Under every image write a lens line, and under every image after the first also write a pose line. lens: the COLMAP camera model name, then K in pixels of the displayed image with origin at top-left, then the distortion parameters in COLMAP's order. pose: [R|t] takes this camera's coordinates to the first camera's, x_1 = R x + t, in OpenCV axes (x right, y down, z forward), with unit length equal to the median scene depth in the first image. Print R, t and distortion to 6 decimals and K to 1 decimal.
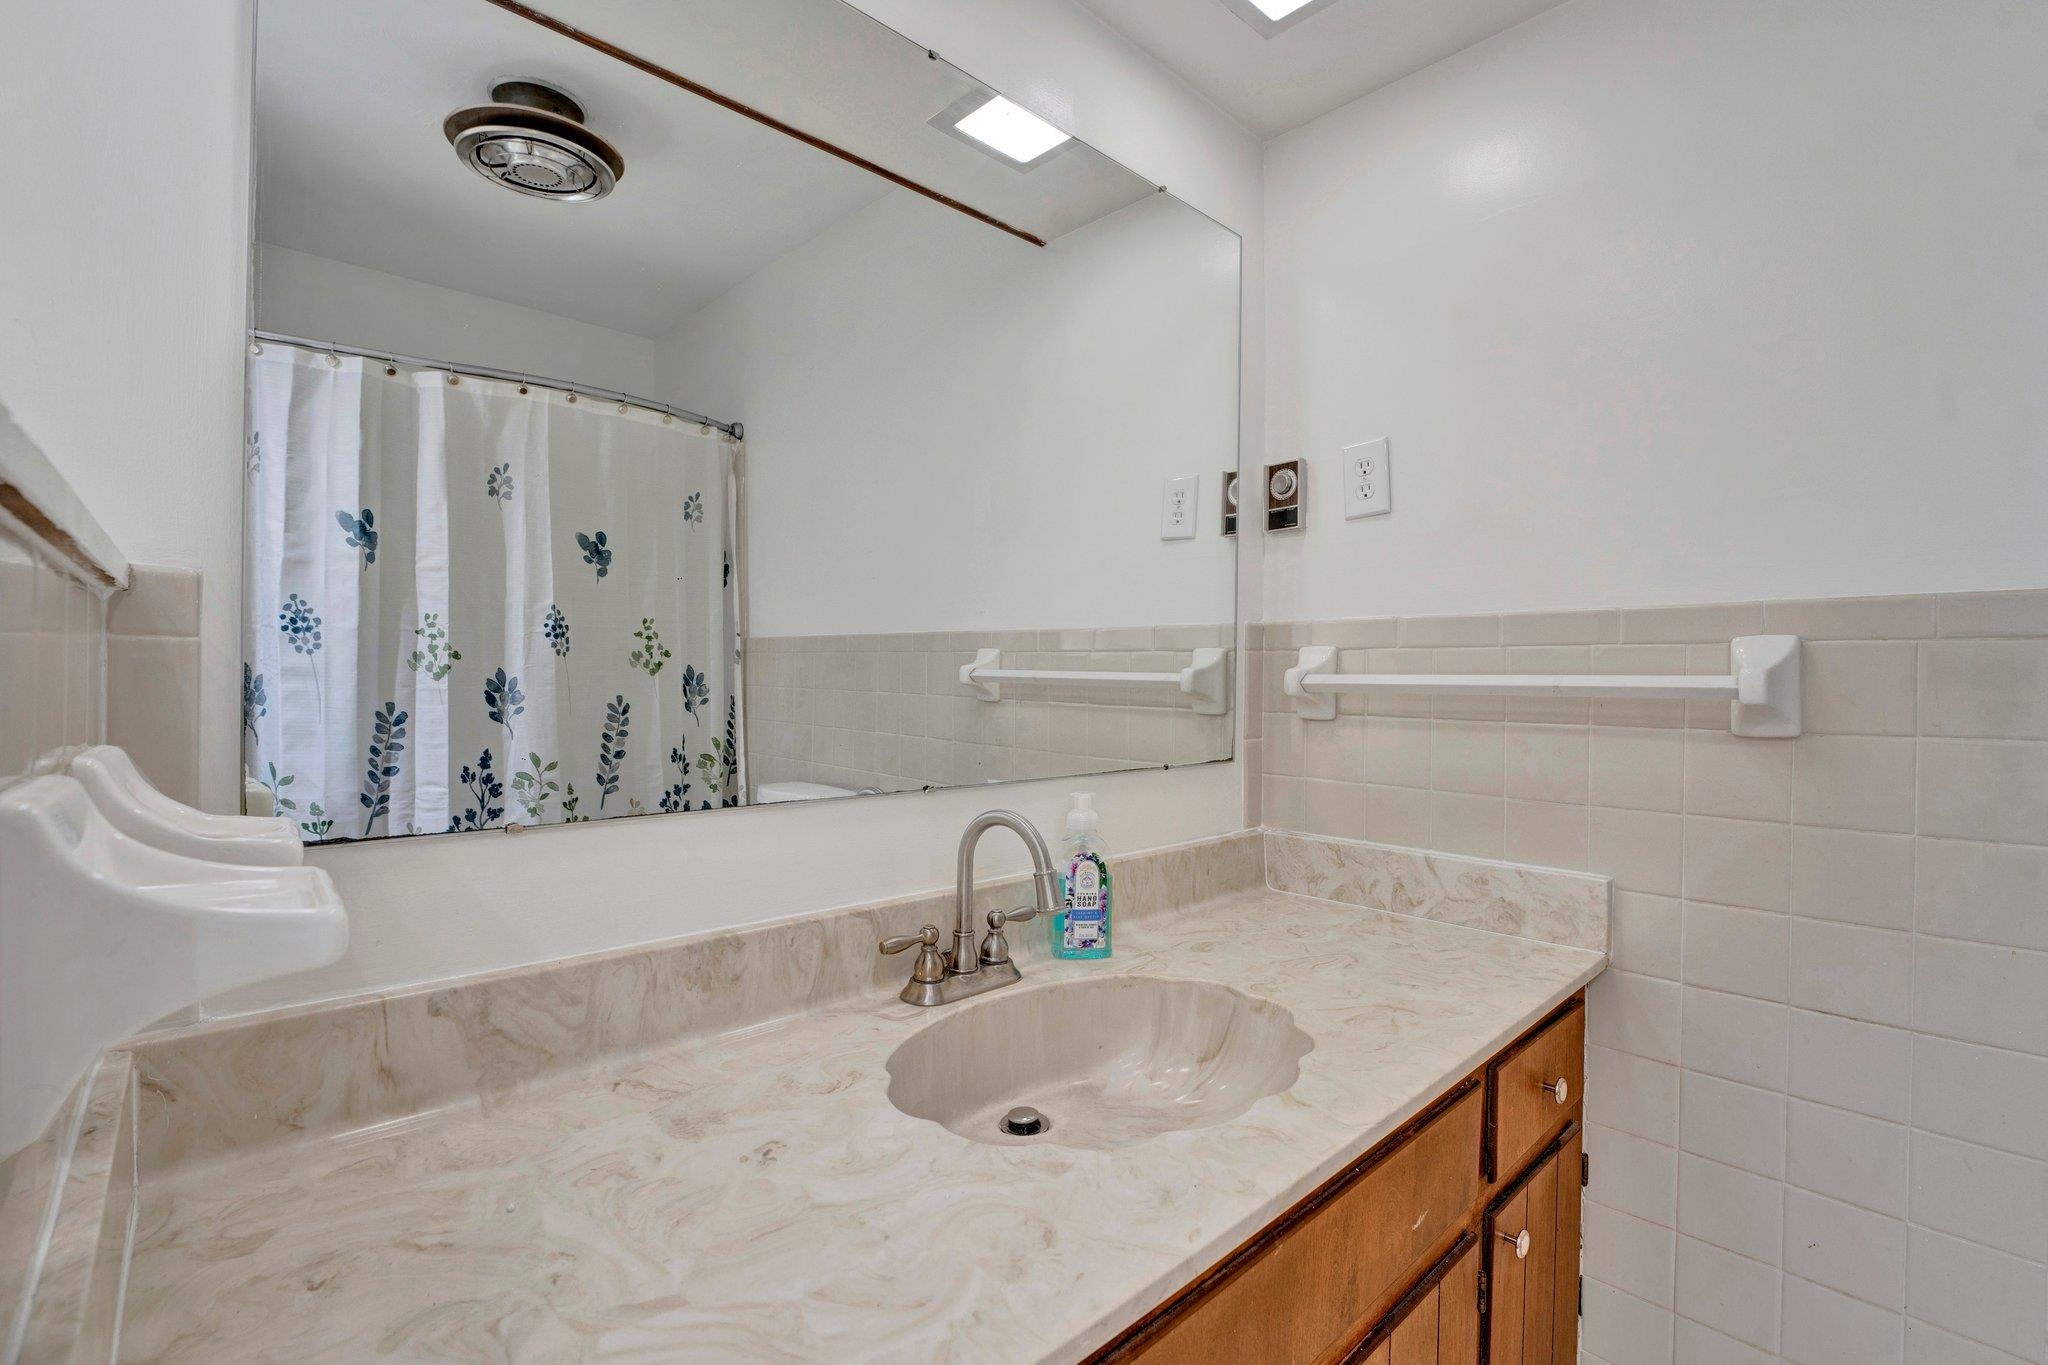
lens RADIAL K [[915.7, 0, 1023.7], [0, 915.7, 682.5], [0, 0, 1]] dist [-0.021930, 0.001799]
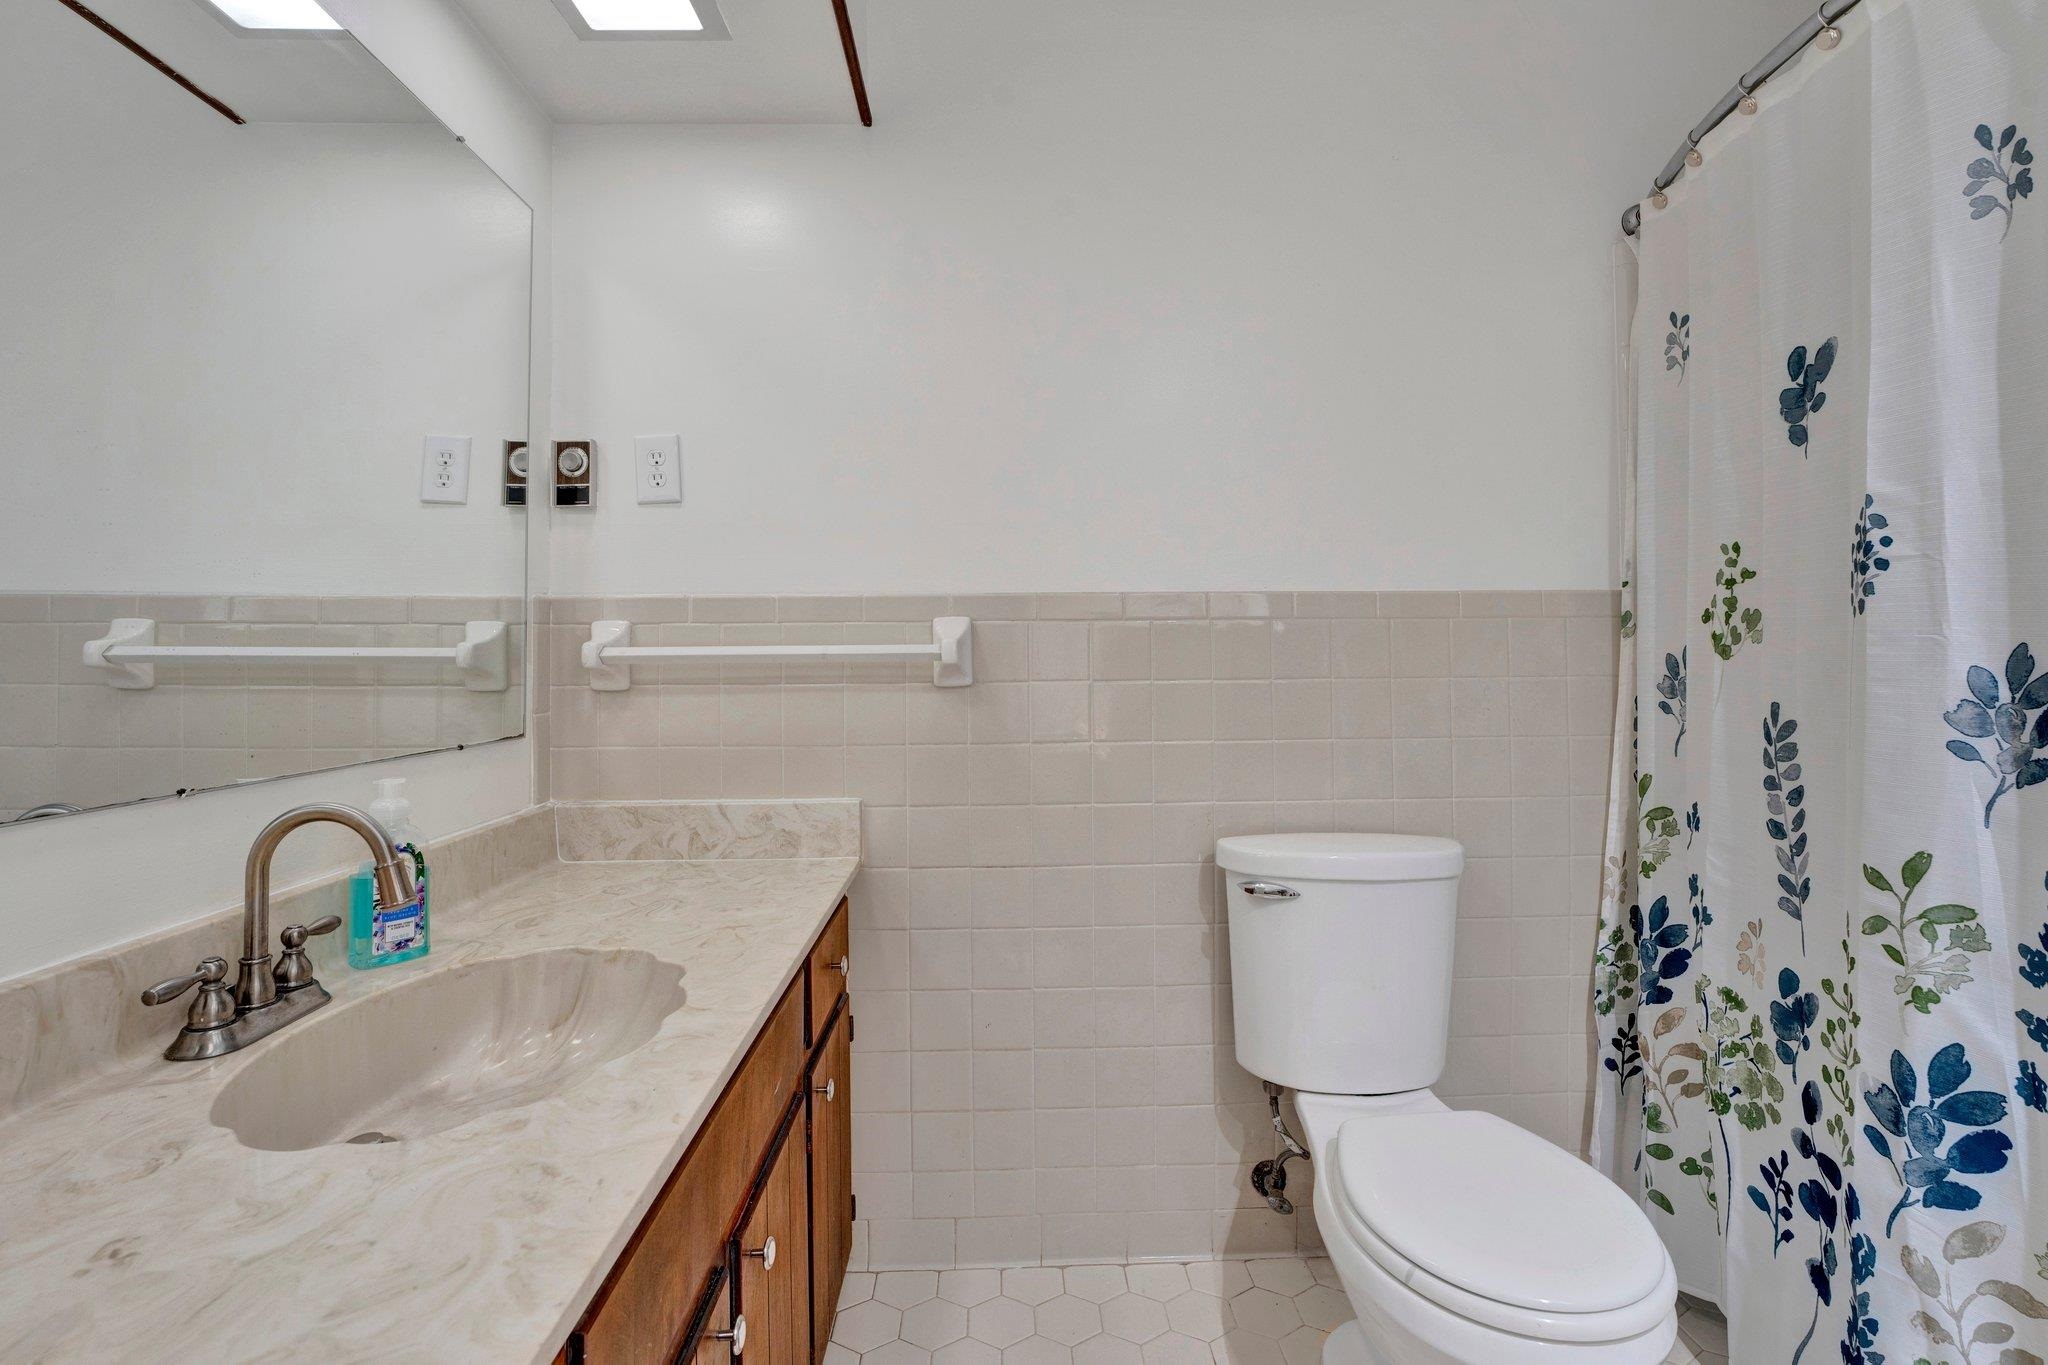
lens RADIAL K [[915.7, 0, 1024.0], [0, 915.7, 632.0], [0, 0, 1]] dist [-0.021930, 0.001799]
pose [[0.661423, 0.004934, 0.749997, -0.193215], [0.018742, 0.999557, -0.023105, 0.008169], [-0.749779, 0.029339, 0.661038, -0.062272]]
